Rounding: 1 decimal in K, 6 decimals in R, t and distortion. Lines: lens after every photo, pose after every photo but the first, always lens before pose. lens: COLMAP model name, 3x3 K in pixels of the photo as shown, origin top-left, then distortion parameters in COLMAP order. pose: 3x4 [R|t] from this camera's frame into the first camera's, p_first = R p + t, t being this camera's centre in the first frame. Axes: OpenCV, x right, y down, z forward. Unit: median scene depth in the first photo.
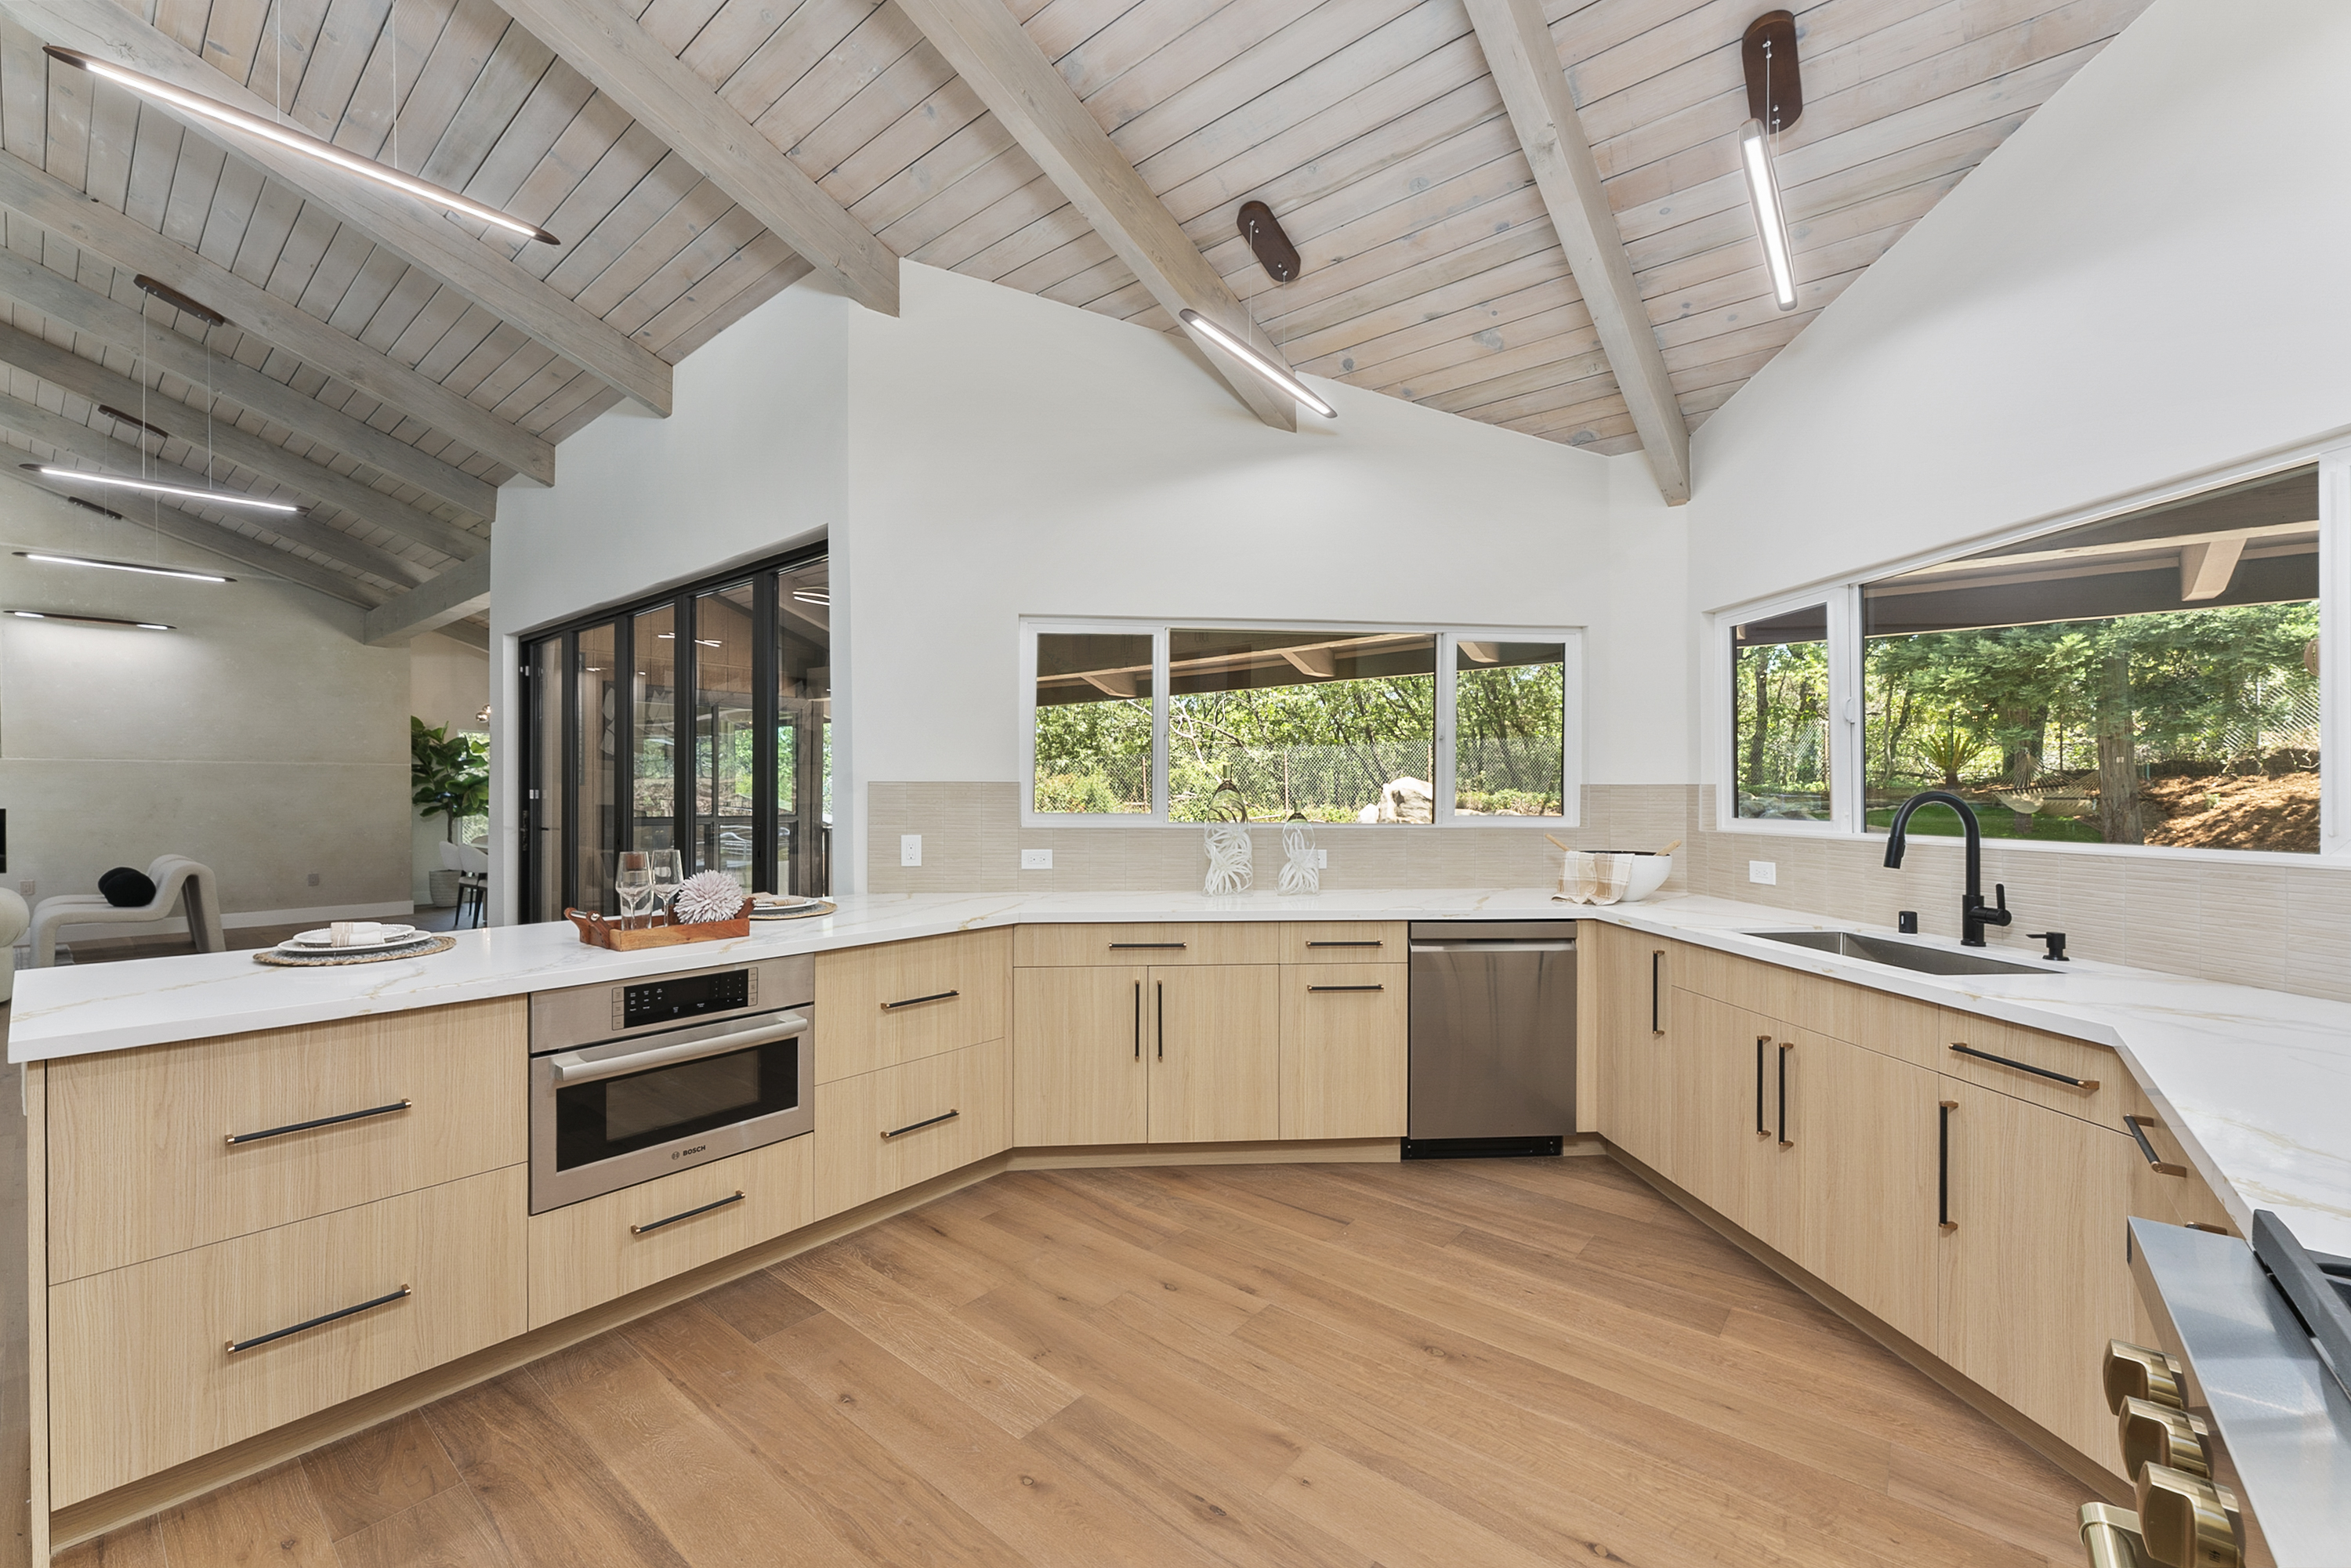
lens RADIAL K [[932.7, 0, 1172.1], [0, 932.7, 791.5], [0, 0, 1]] dist [0.001938, -0.000117]
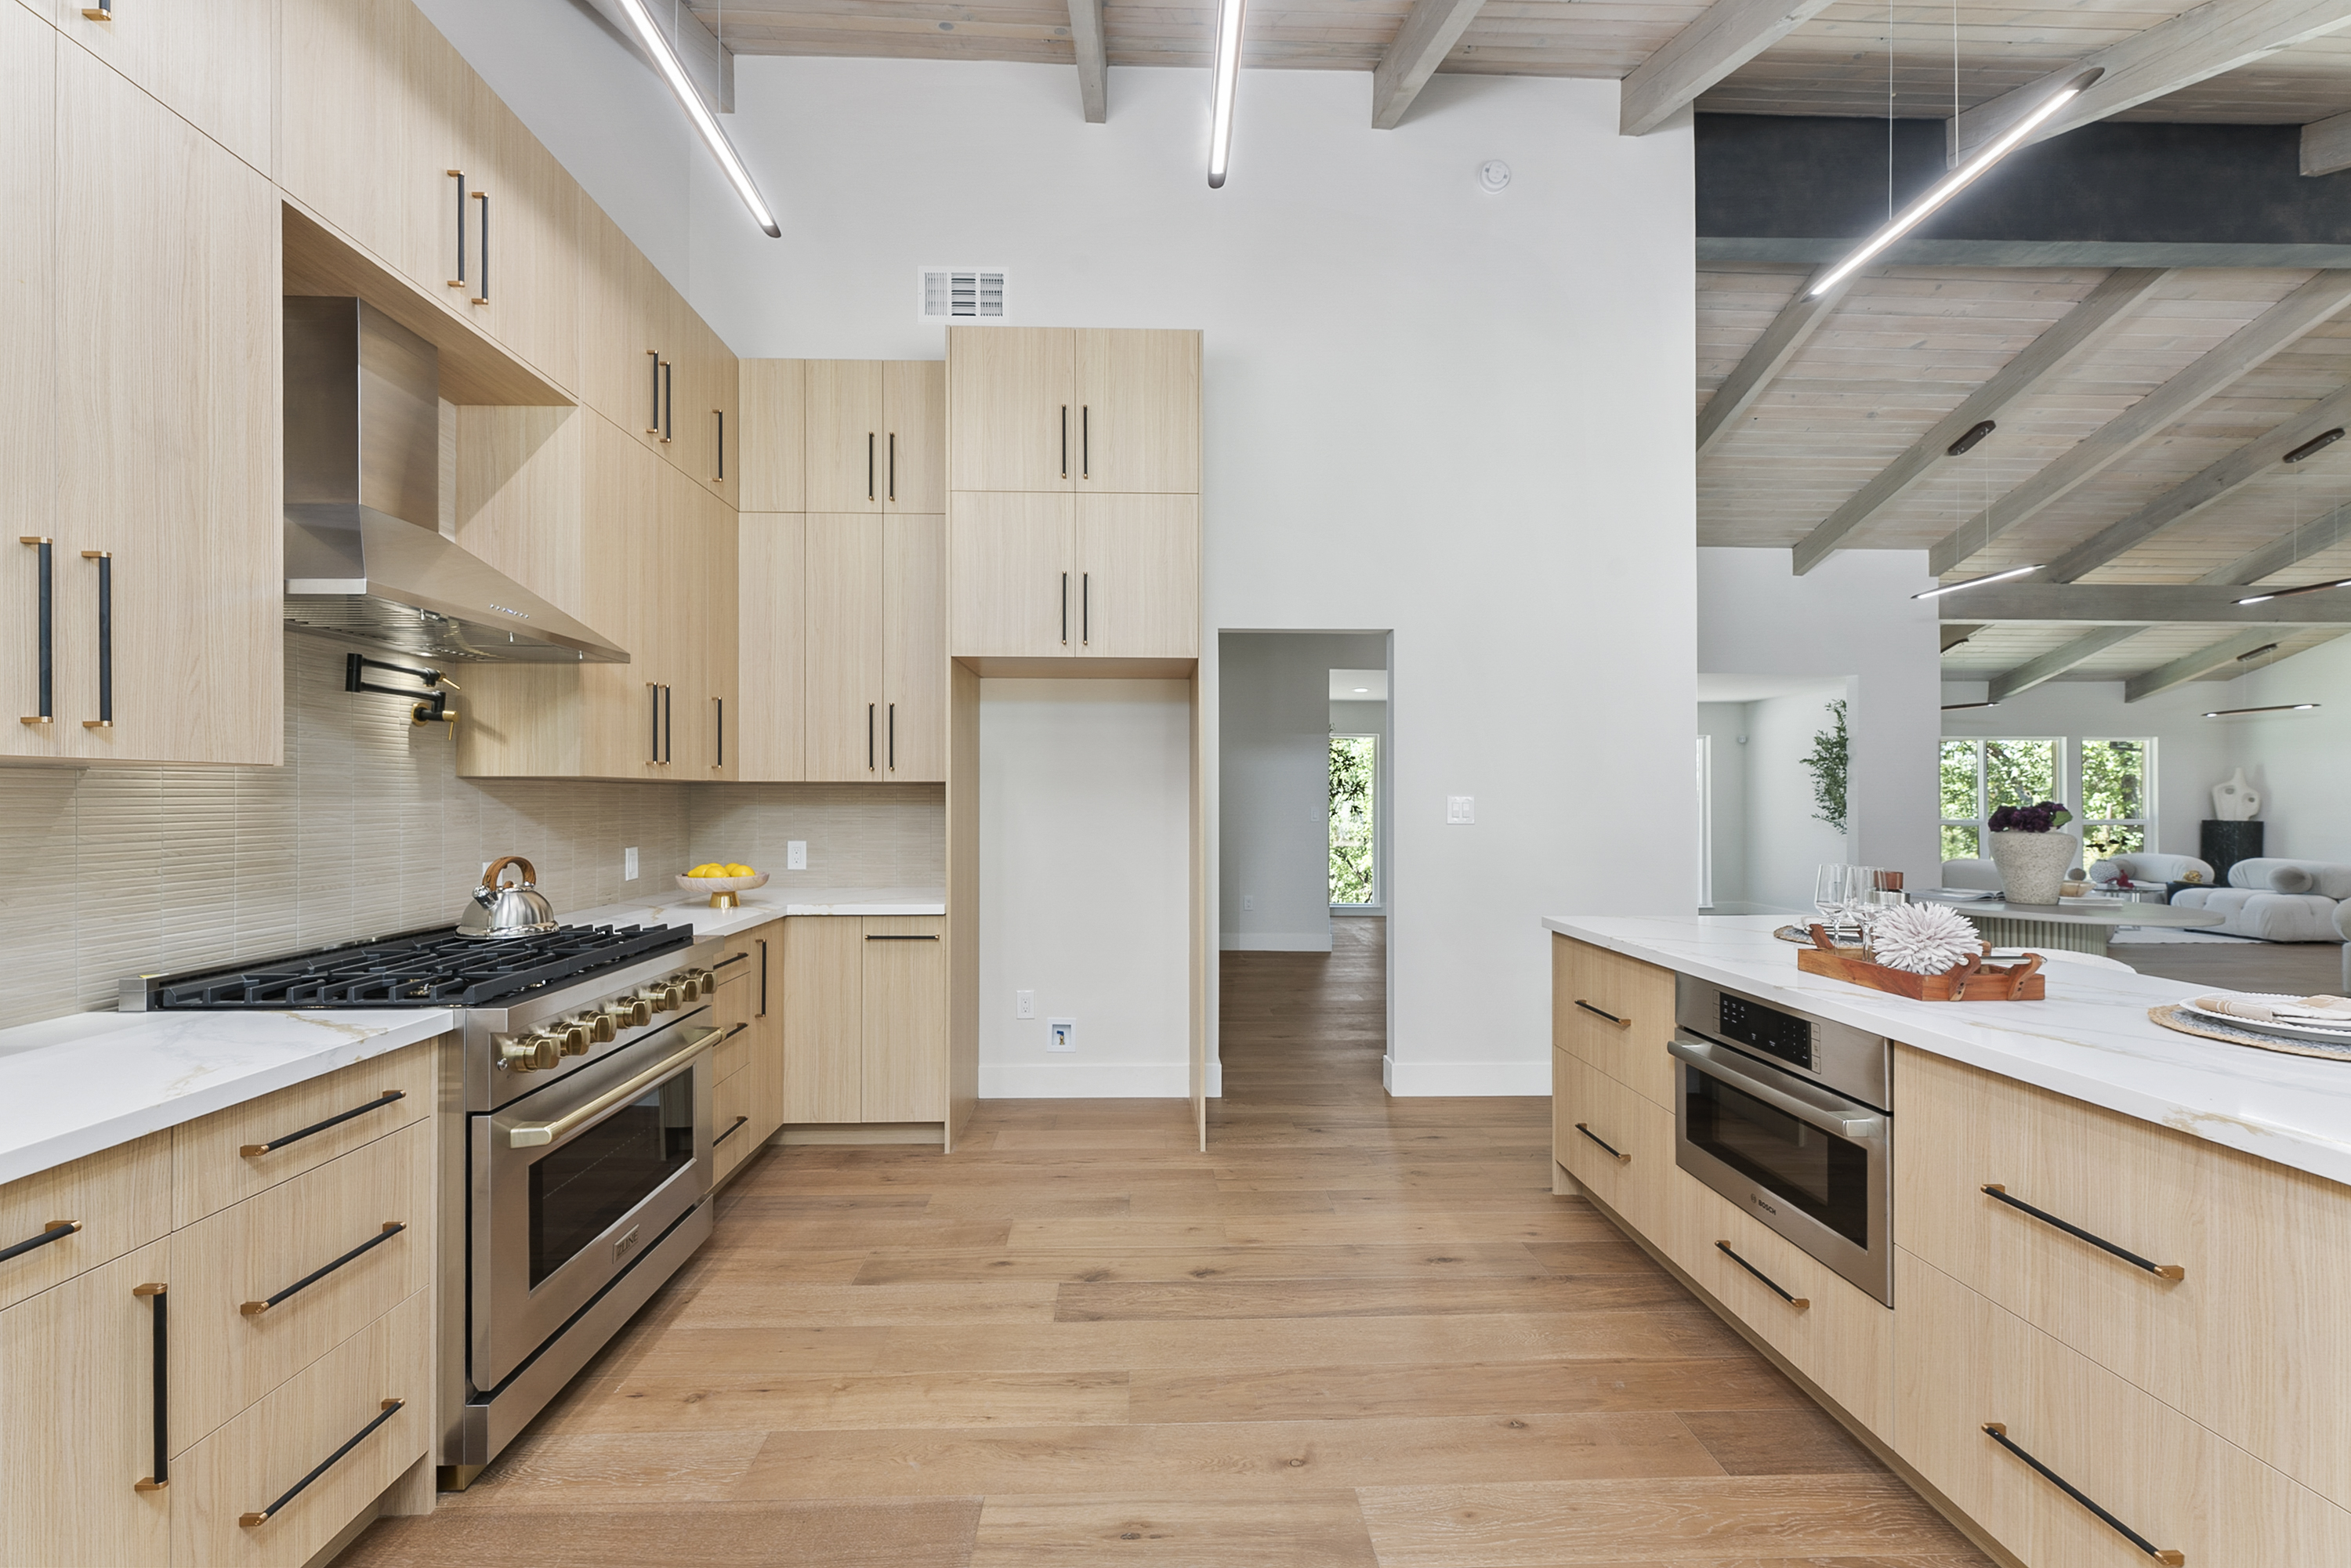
lens RADIAL K [[932.7, 0, 1172.1], [0, 932.7, 791.5], [0, 0, 1]] dist [0.001938, -0.000117]
pose [[-0.744209, -0.008388, -0.667894, 0.542201], [-0.006568, 0.999965, -0.005241, 0.004479], [0.667914, 0.000486, -0.744238, 1.418368]]
